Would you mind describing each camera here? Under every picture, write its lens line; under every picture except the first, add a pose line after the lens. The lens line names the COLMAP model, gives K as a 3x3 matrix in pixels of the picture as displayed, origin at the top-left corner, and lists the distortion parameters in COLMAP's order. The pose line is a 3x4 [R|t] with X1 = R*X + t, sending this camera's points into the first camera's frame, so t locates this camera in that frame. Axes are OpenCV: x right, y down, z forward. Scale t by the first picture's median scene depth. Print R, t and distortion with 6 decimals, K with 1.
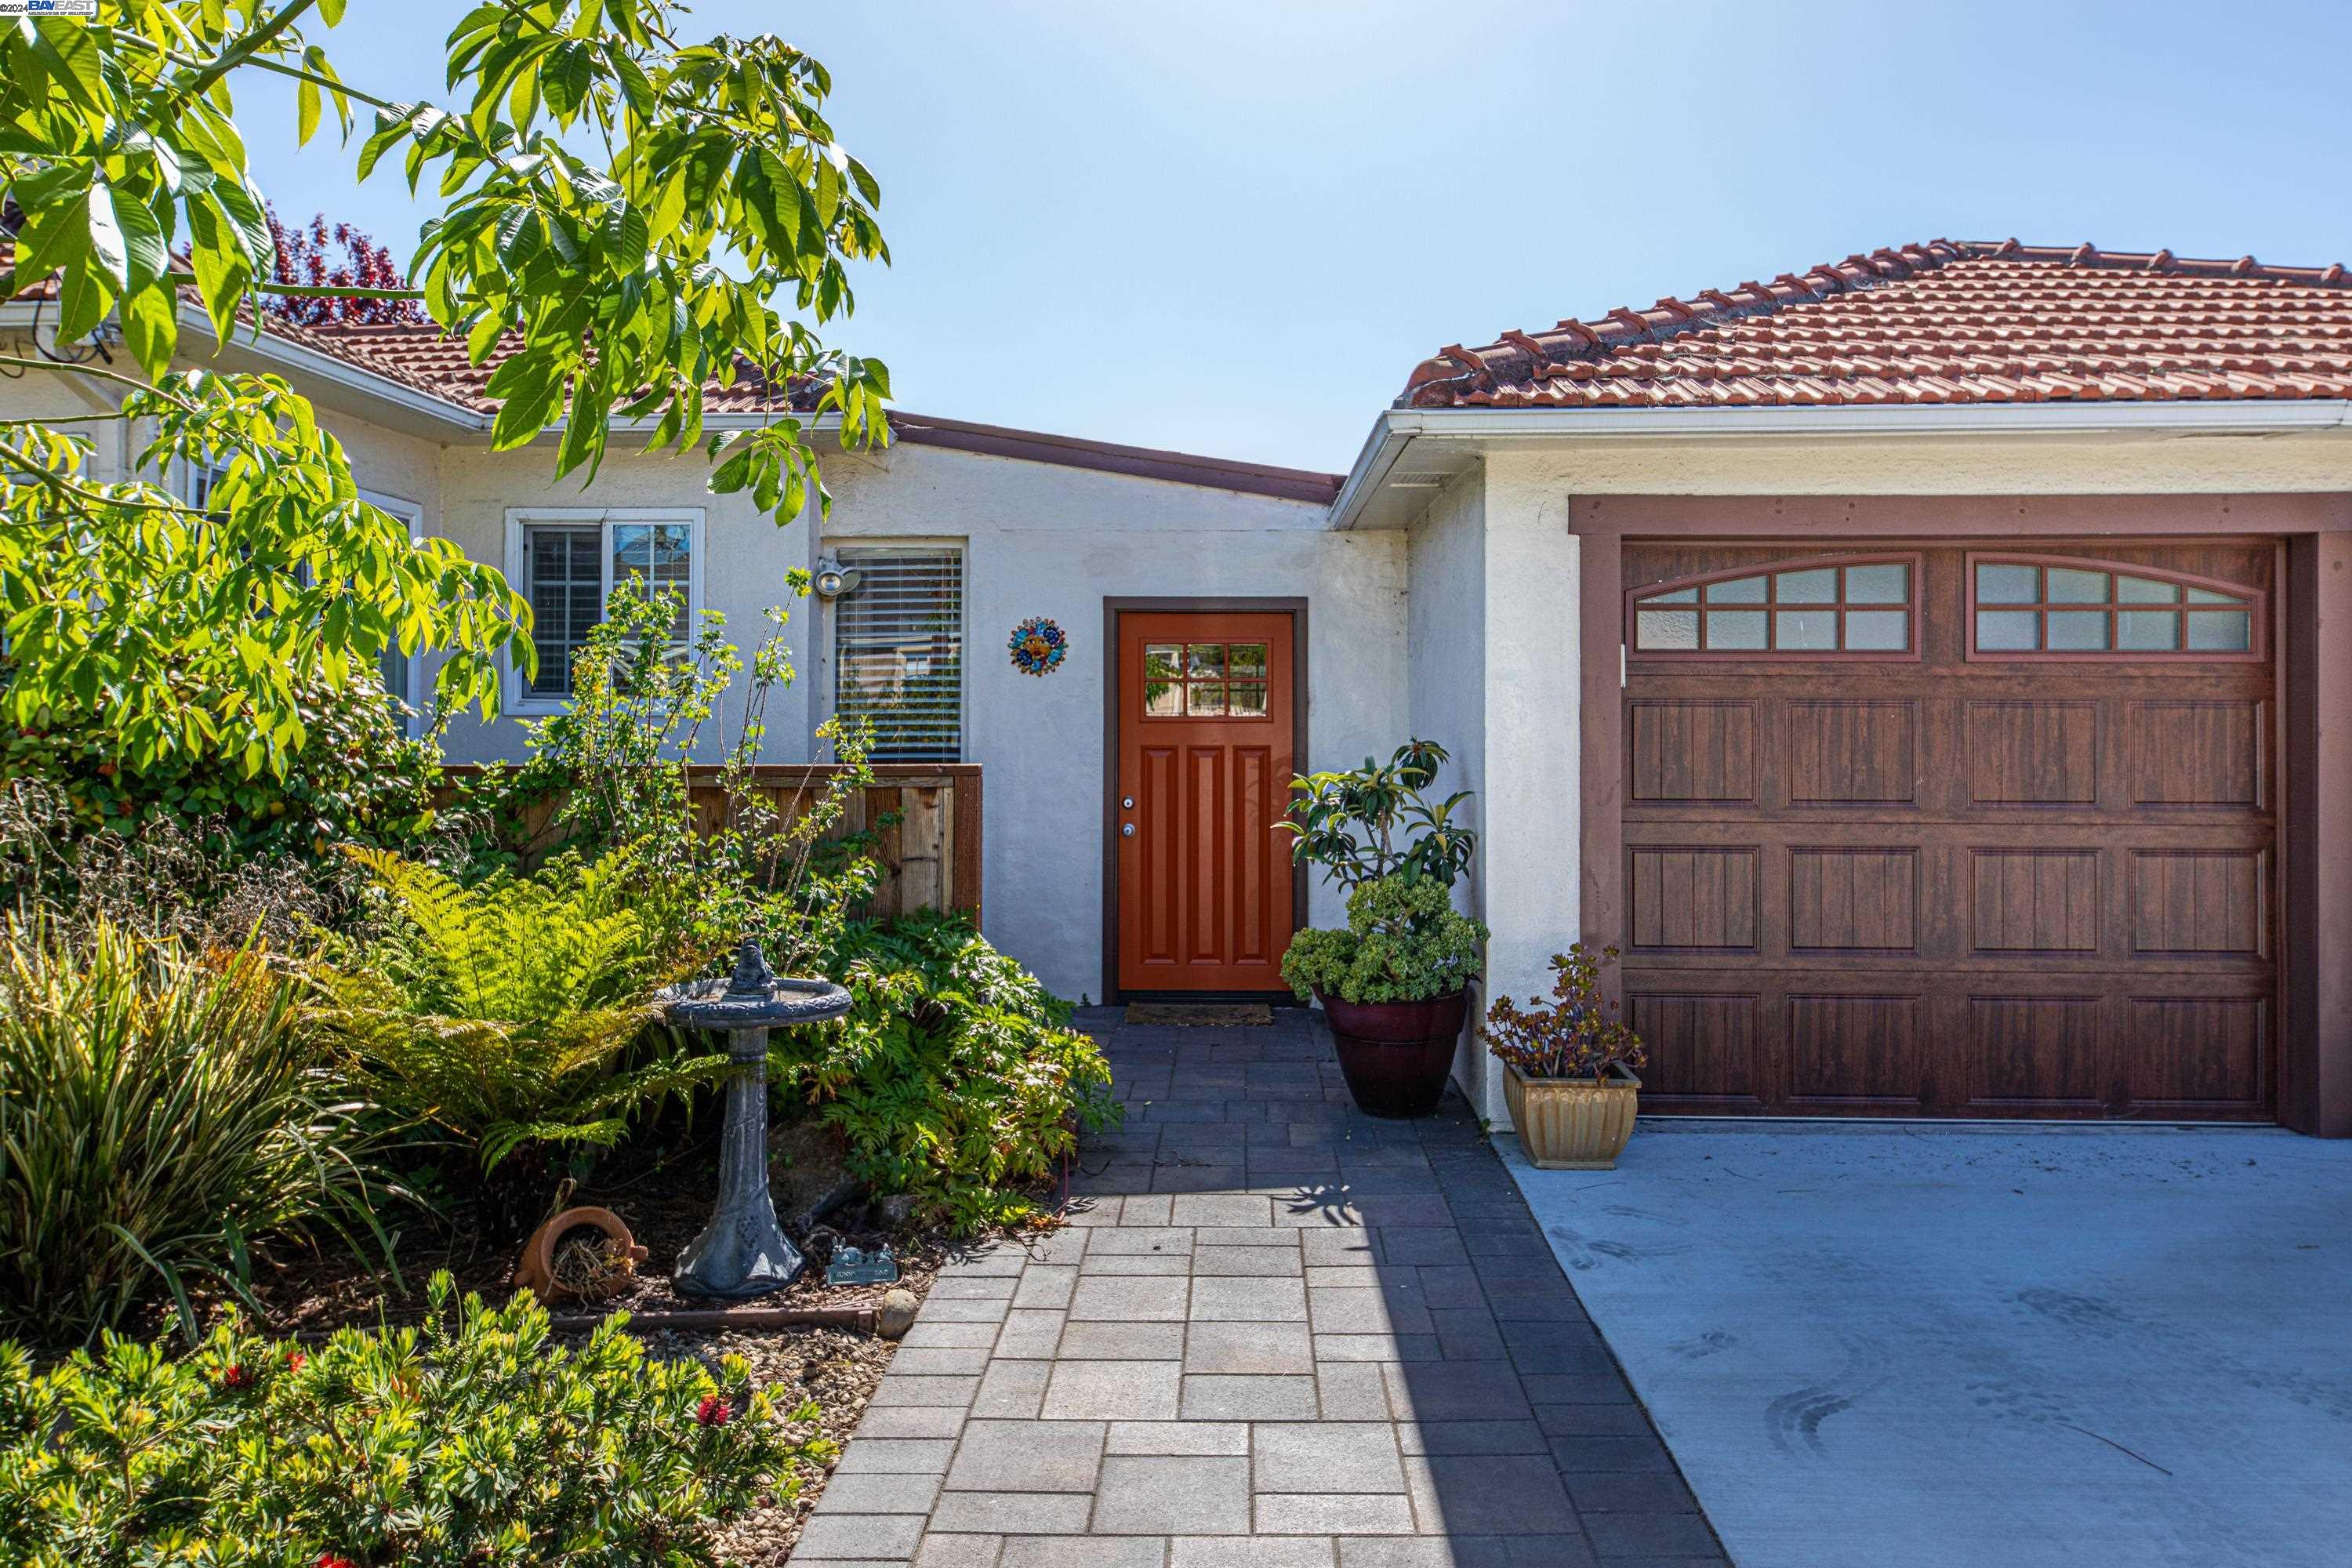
lens RADIAL K [[1595.8, 0, 1196.6], [0, 1595.8, 708.5], [0, 0, 1]] dist [0.007097, -0.000772]
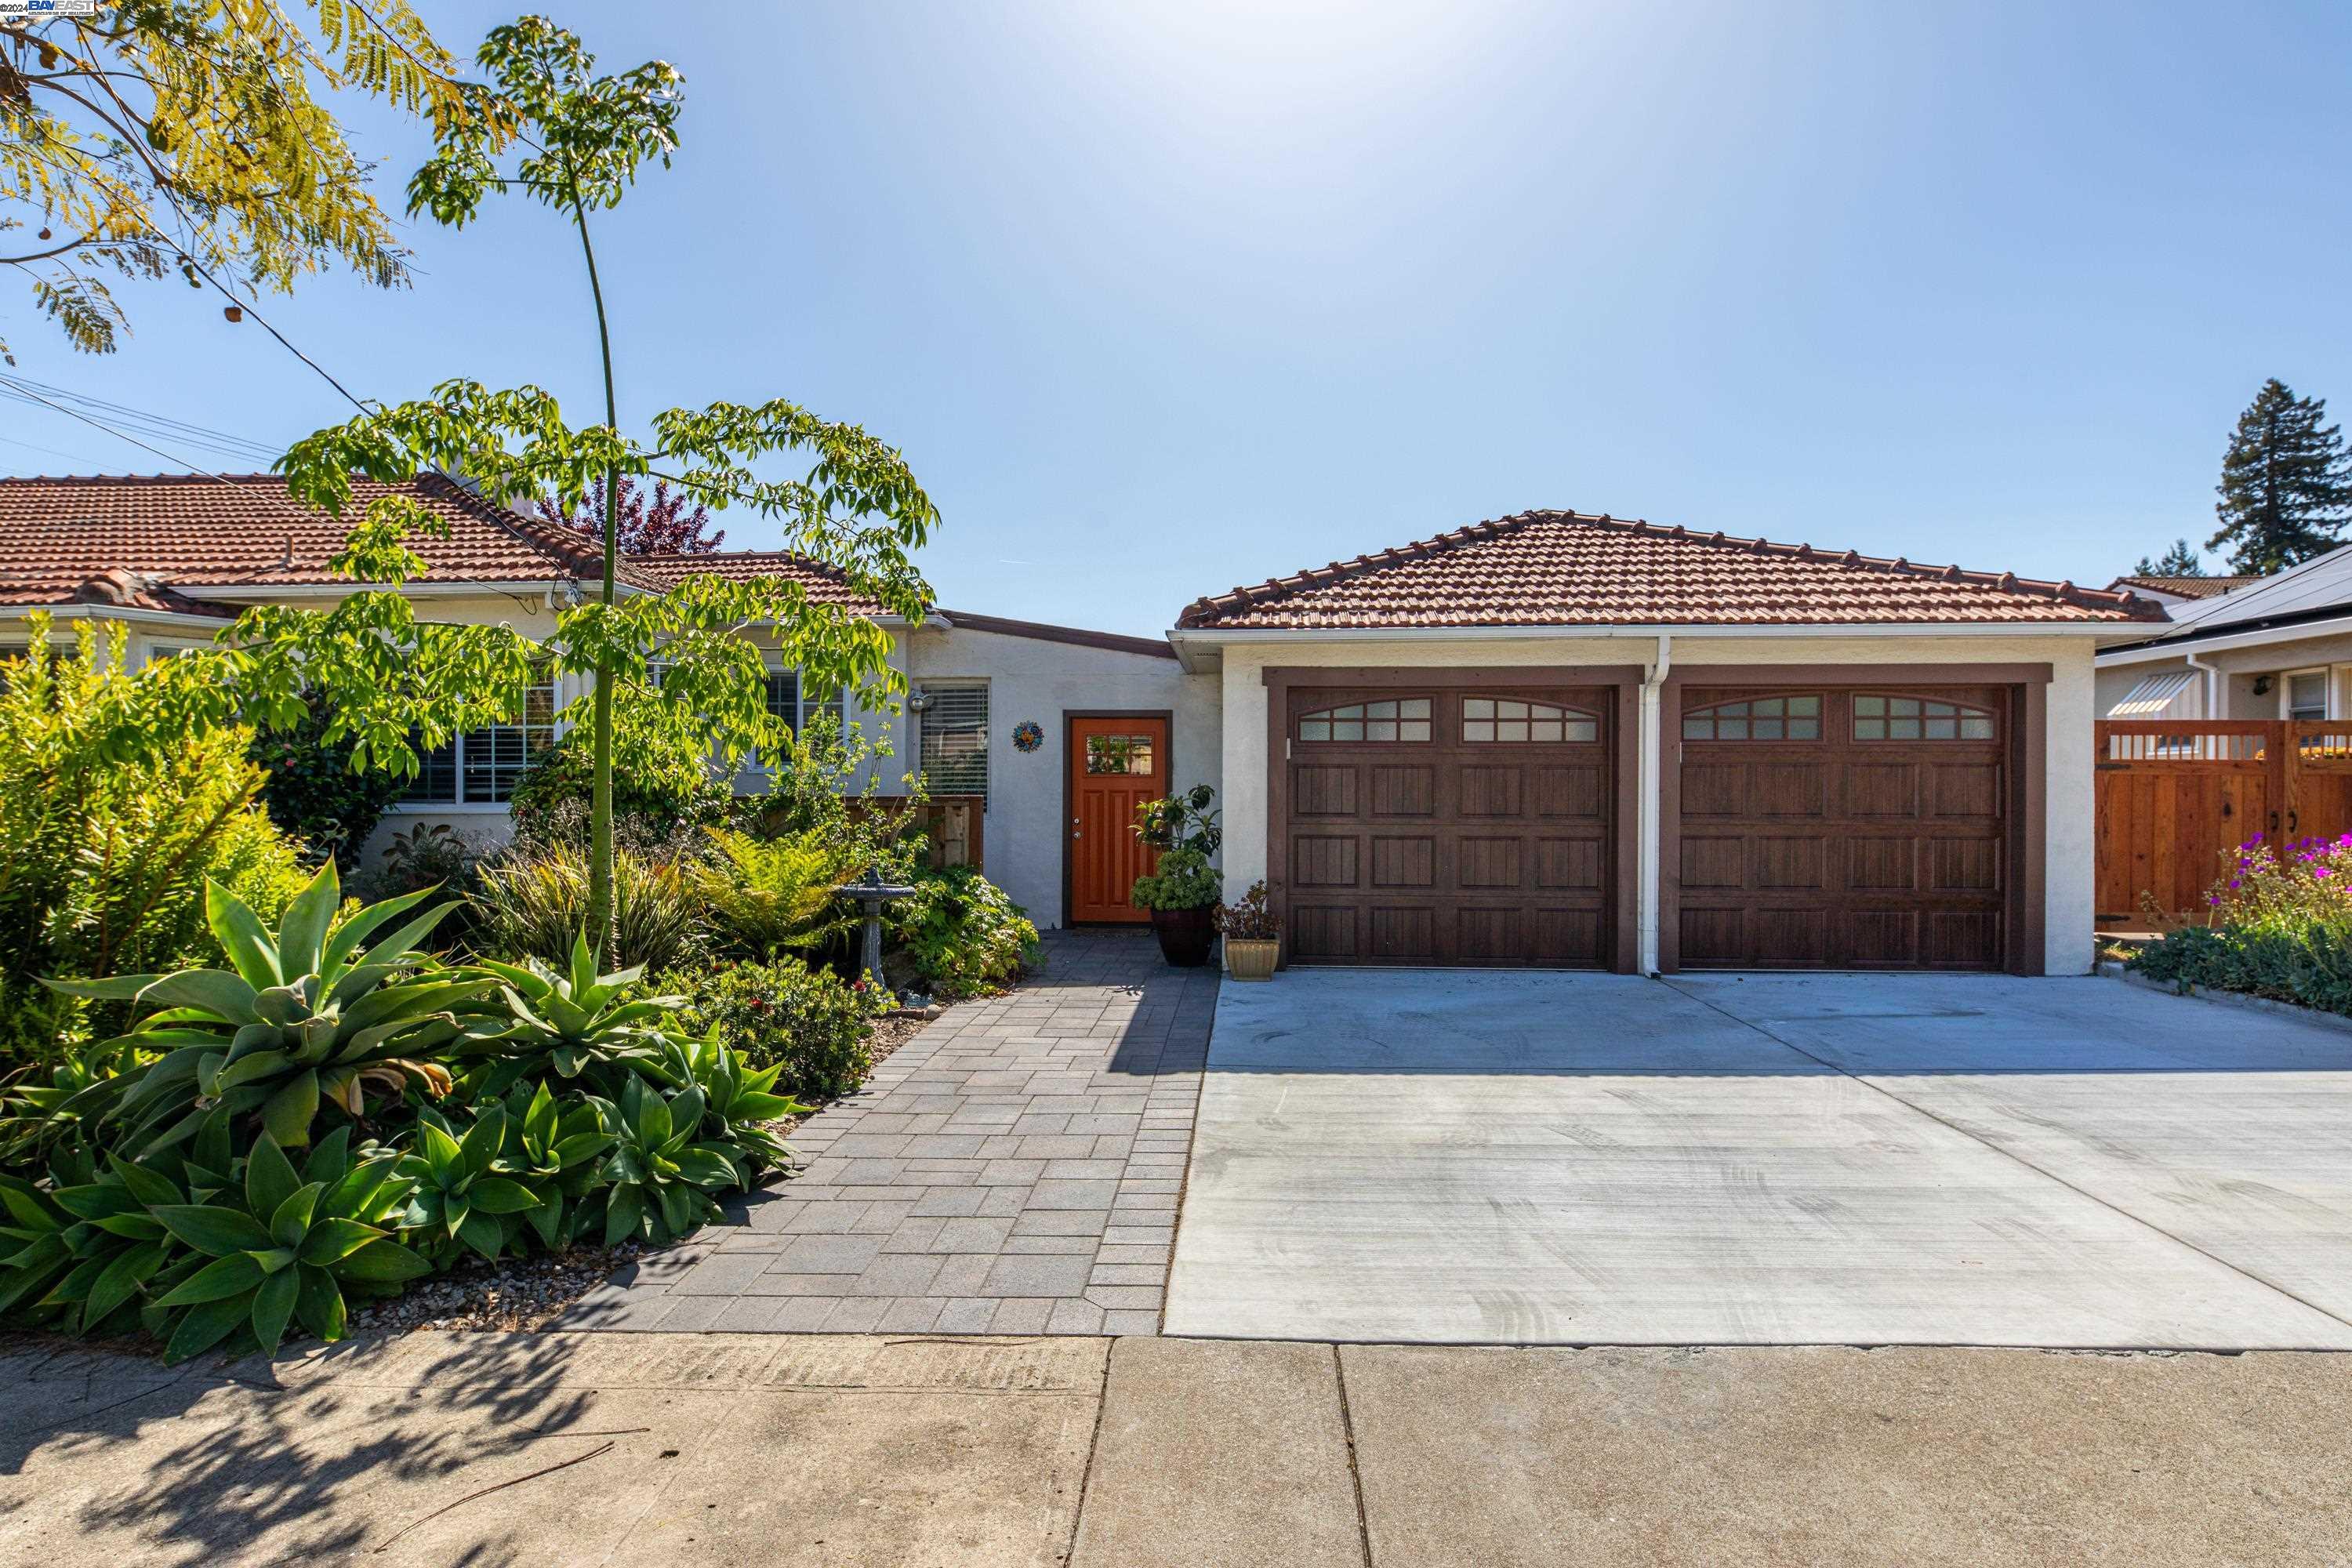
lens RADIAL K [[1206.3, 0, 1183.3], [0, 1206.3, 789.7], [0, 0, 1]] dist [0.001067, -0.000117]
pose [[0.999642, 0.000910, -0.026751, 0.172390], [-0.000540, 0.999904, 0.013830, 0.005176], [0.026761, -0.013810, 0.999546, -0.583896]]
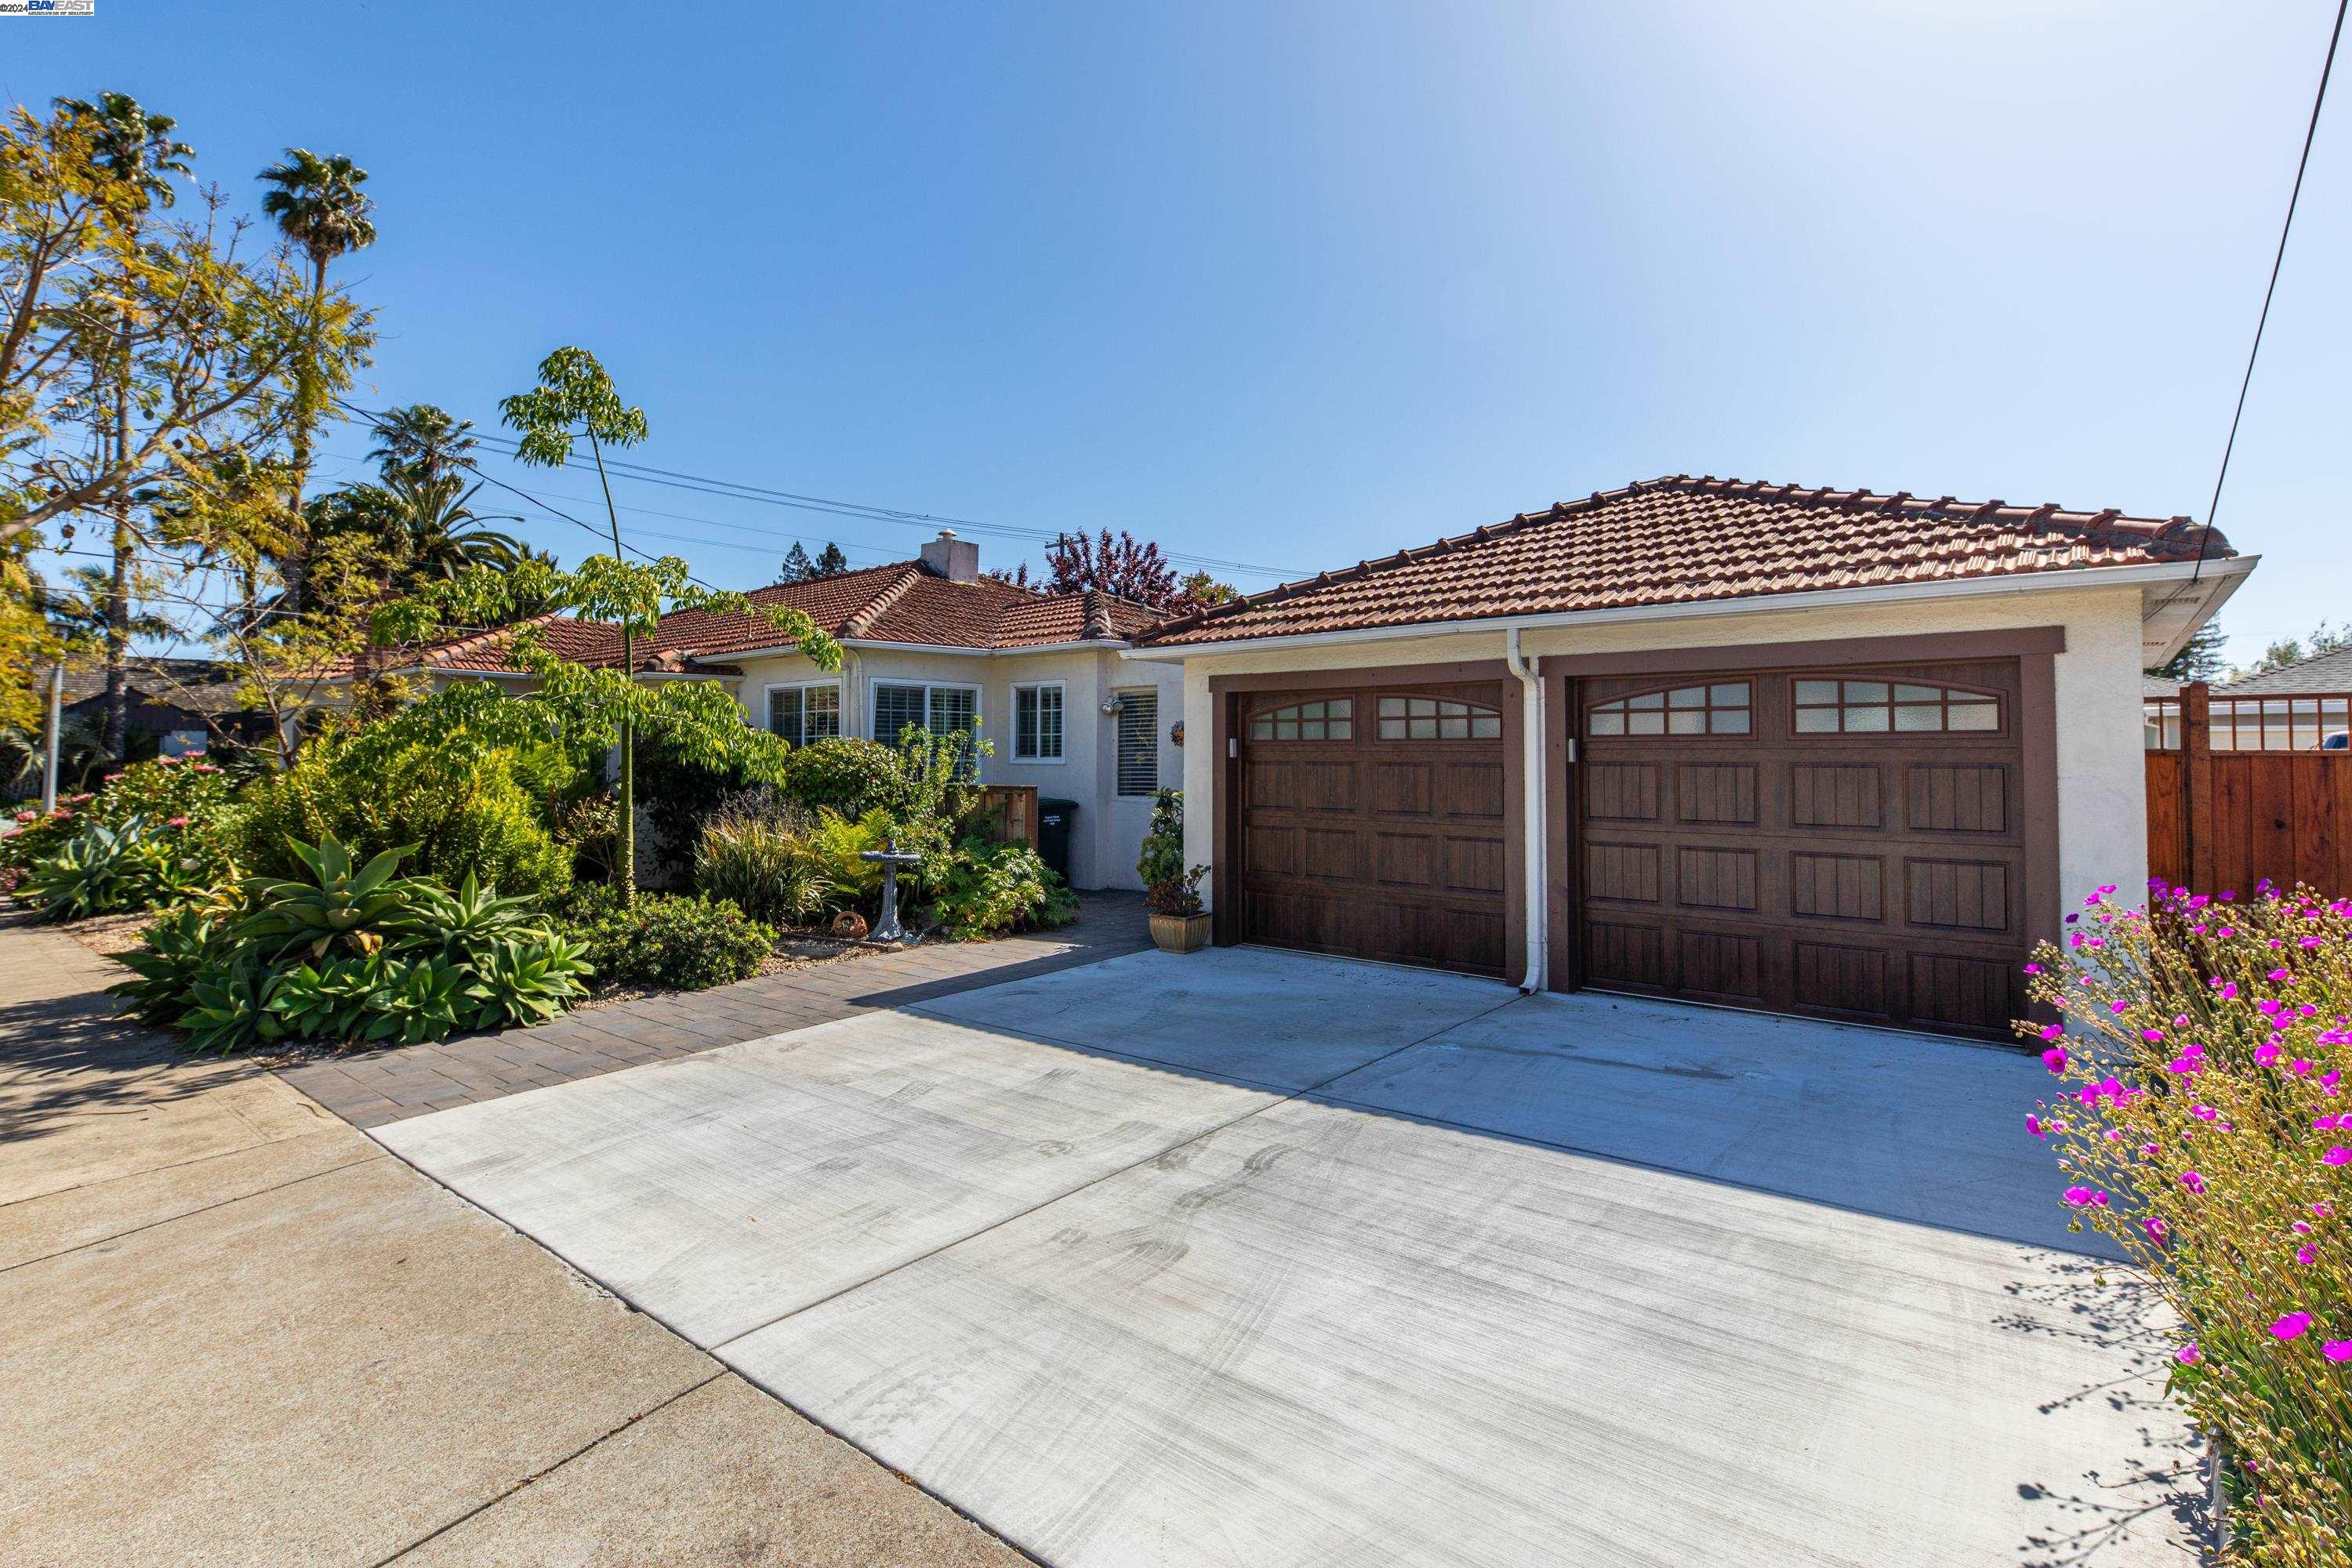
lens RADIAL K [[1102.0, 0, 1191.3], [0, 1102.0, 724.0], [0, 0, 1]] dist [-0.007487, 0.000107]
pose [[0.802524, -0.018943, -0.596319, 1.190700], [0.005615, 0.999691, -0.024201, -0.023265], [0.596593, 0.016074, 0.802383, -0.327632]]
